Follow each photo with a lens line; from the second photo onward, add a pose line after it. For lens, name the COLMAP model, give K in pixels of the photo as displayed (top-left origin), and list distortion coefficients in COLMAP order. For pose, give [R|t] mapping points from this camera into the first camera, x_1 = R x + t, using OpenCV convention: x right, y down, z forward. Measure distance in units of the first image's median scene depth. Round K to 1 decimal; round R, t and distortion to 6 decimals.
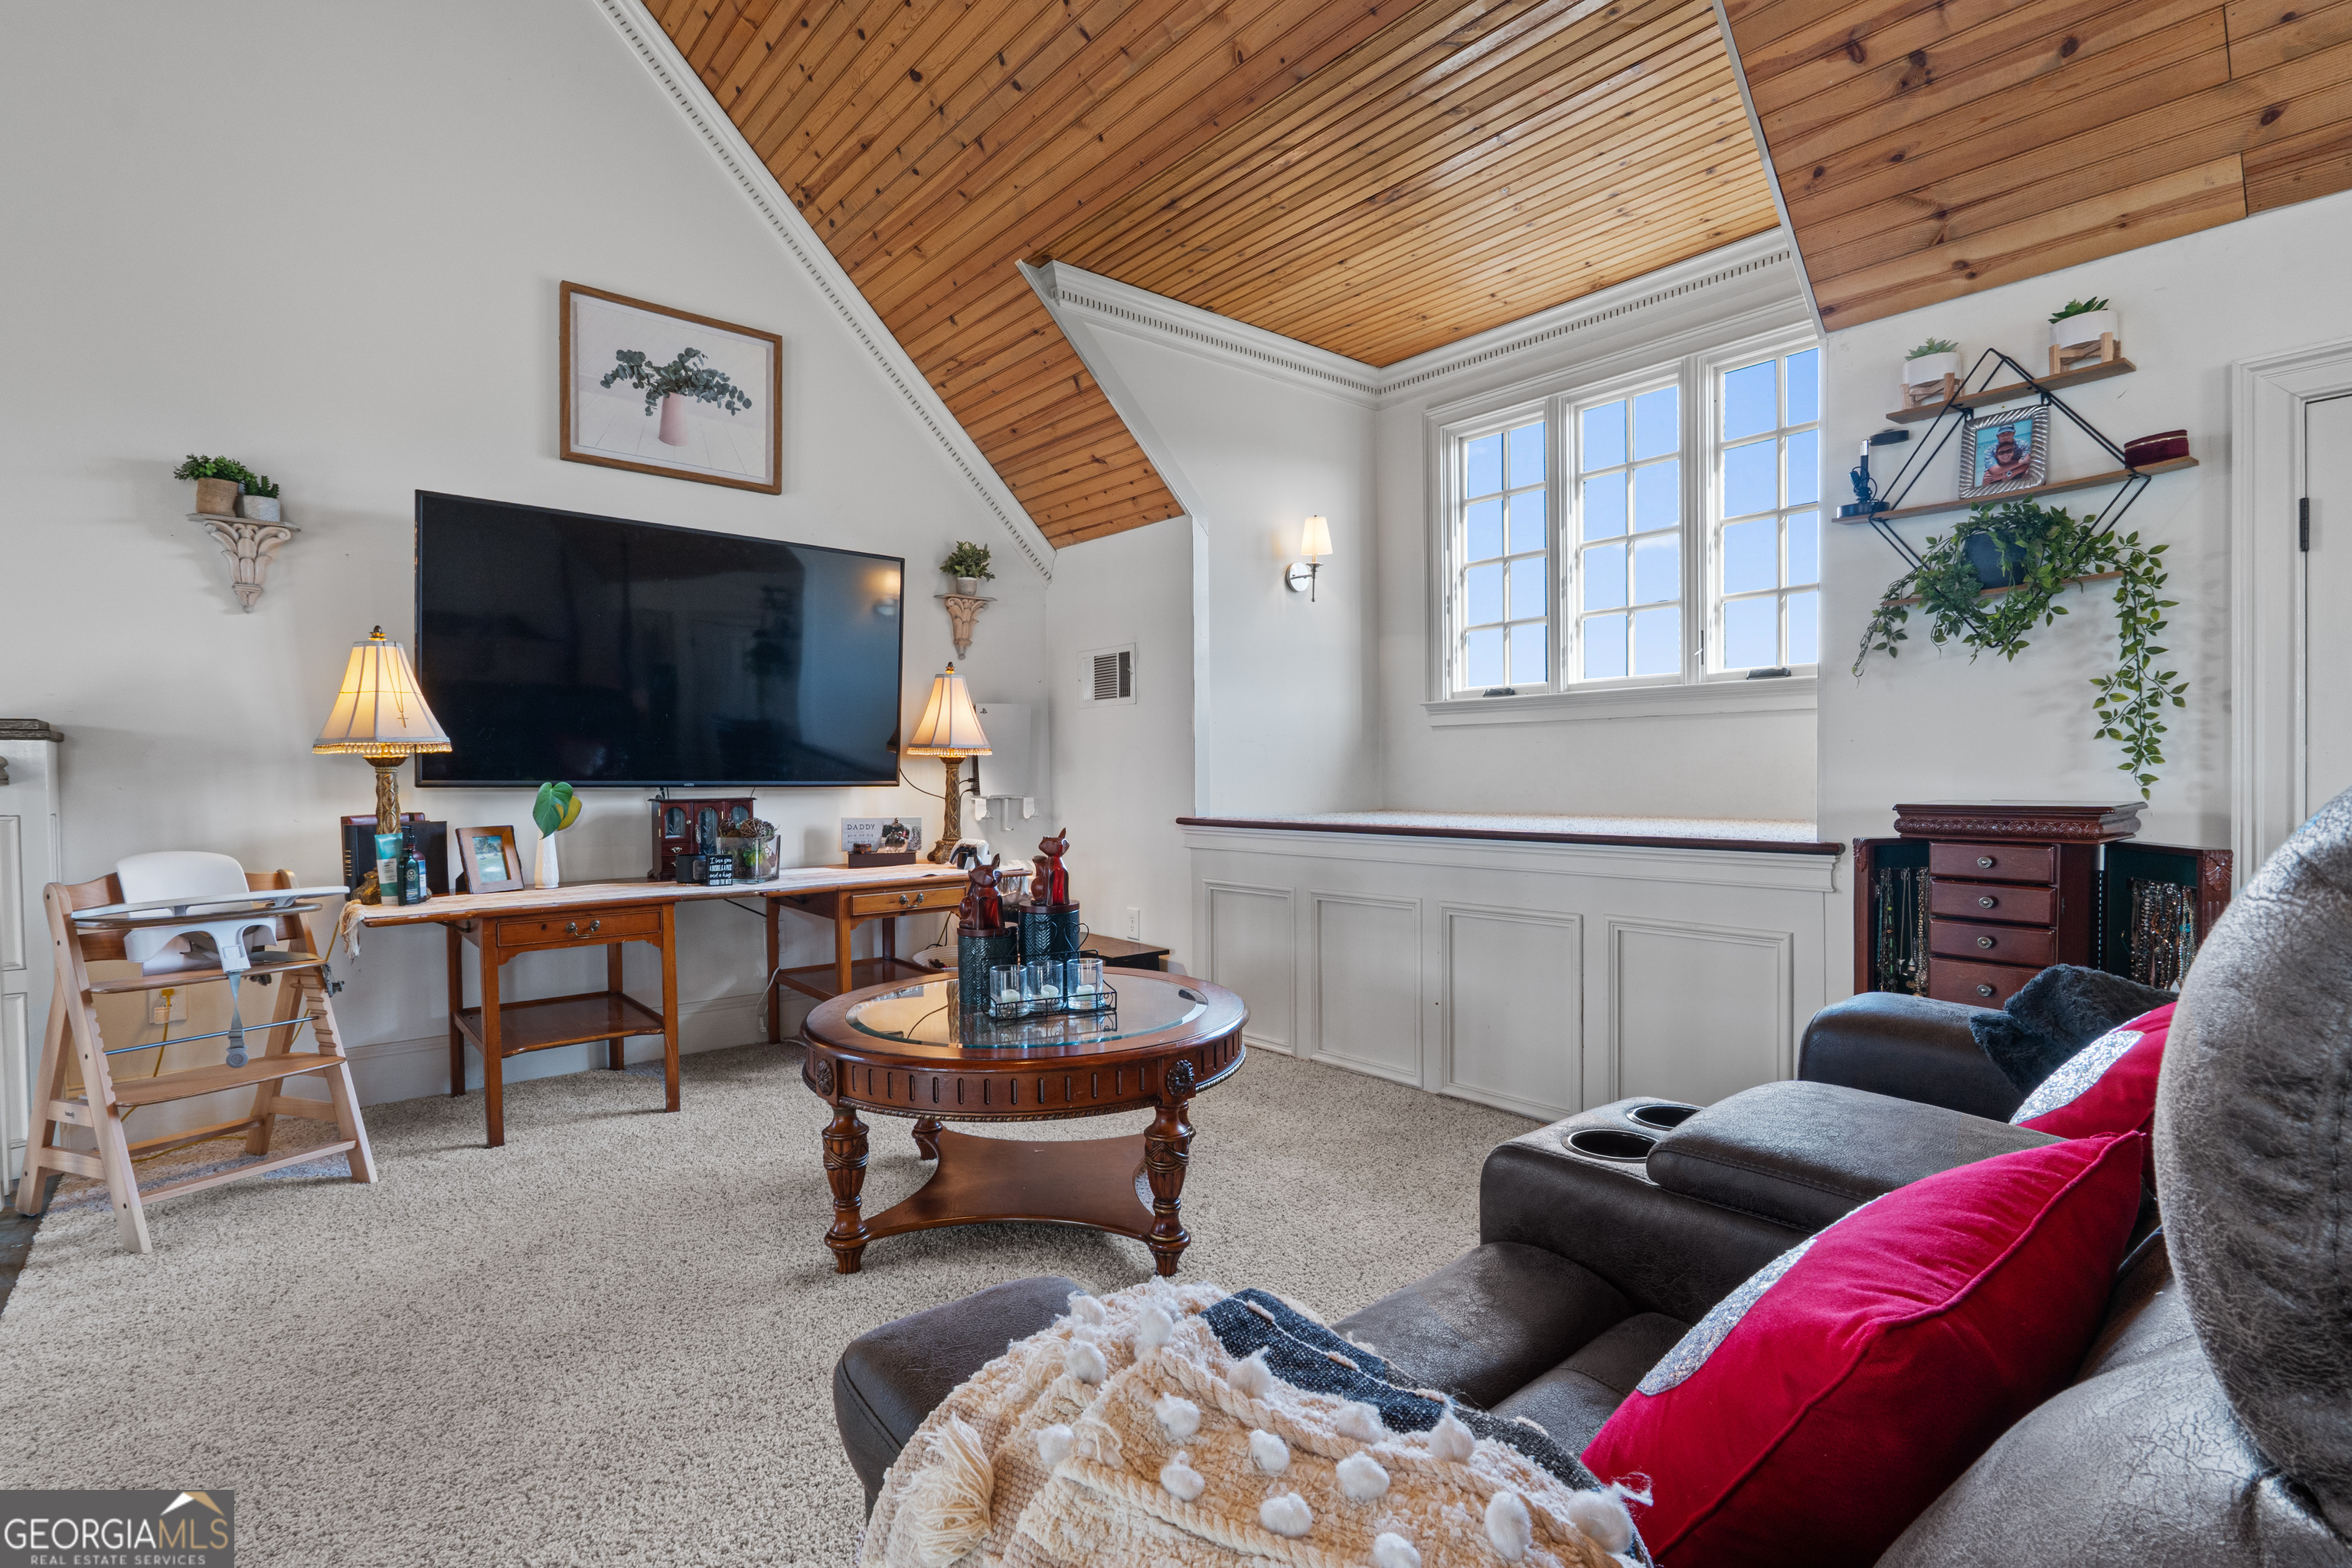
lens RADIAL K [[1092.5, 0, 1159.5], [0, 1092.5, 794.7], [0, 0, 1]] dist [-0.004243, 0.000086]
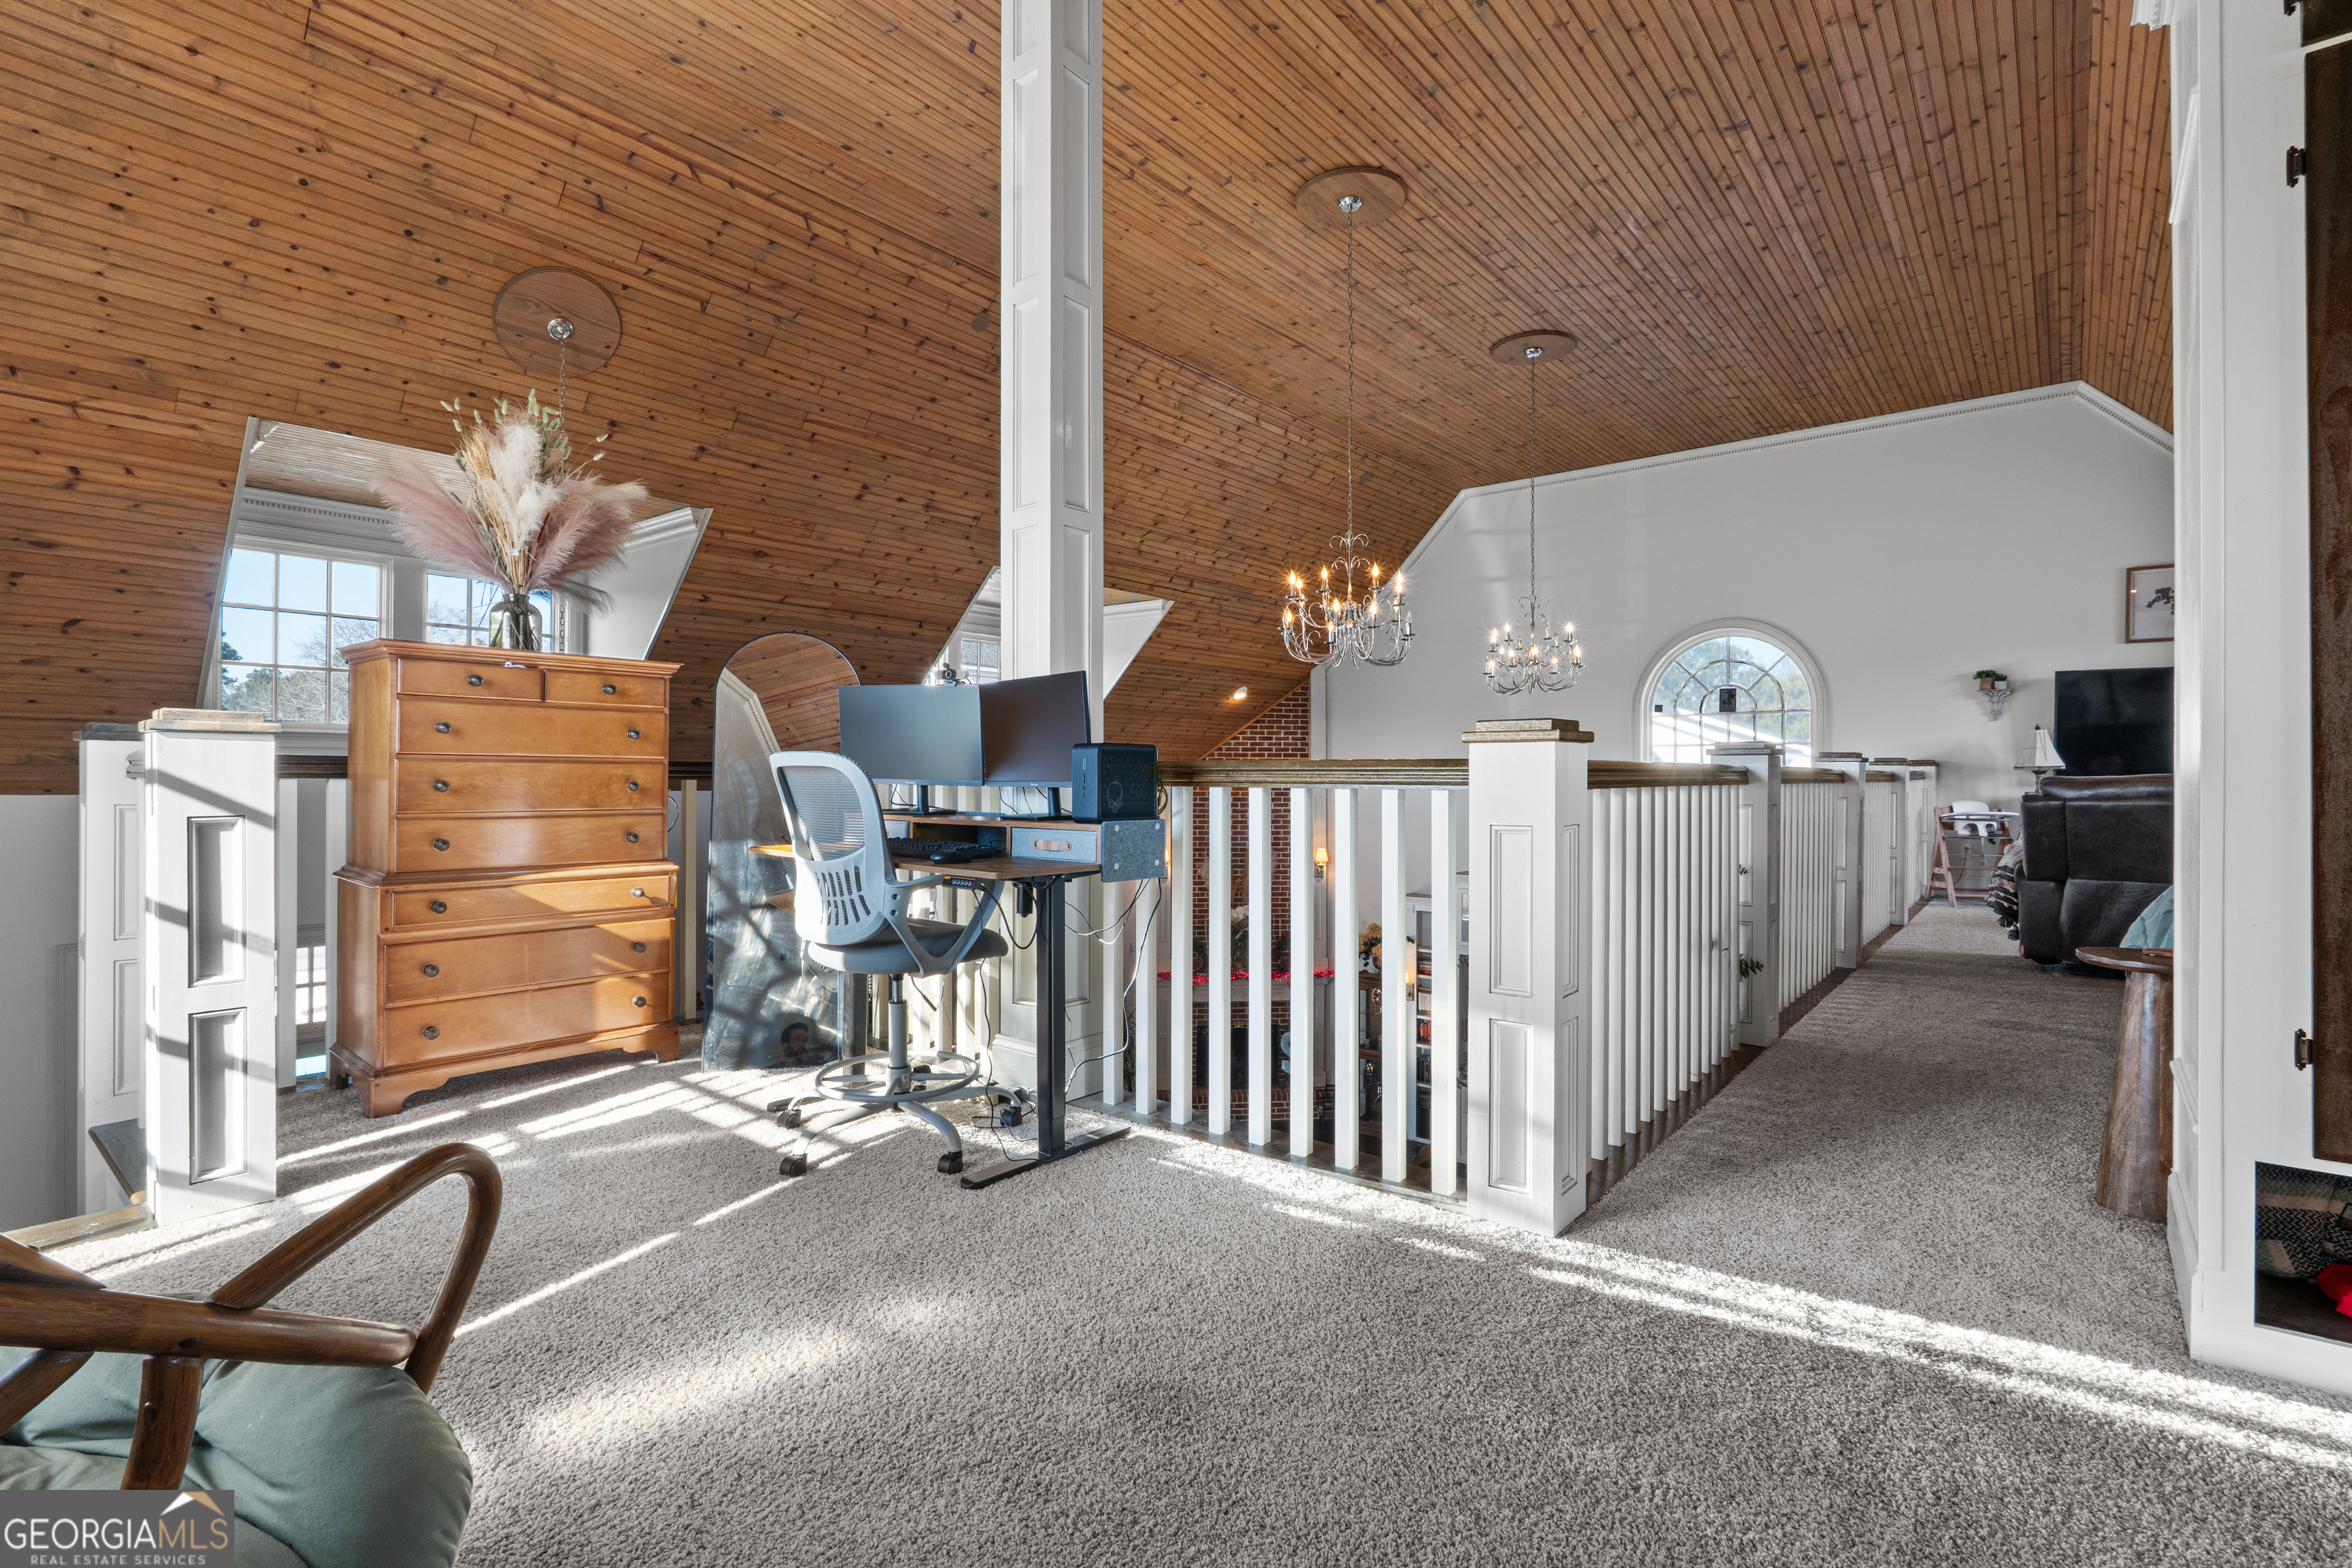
lens RADIAL K [[1092.5, 0, 1171.0], [0, 1092.5, 780.5], [0, 0, 1]] dist [-0.004243, 0.000086]
pose [[0.174944, 0.013133, -0.984491, 1.587016], [-0.018957, 0.999771, 0.009968, 0.002687], [0.984396, 0.016919, 0.175153, -1.615515]]
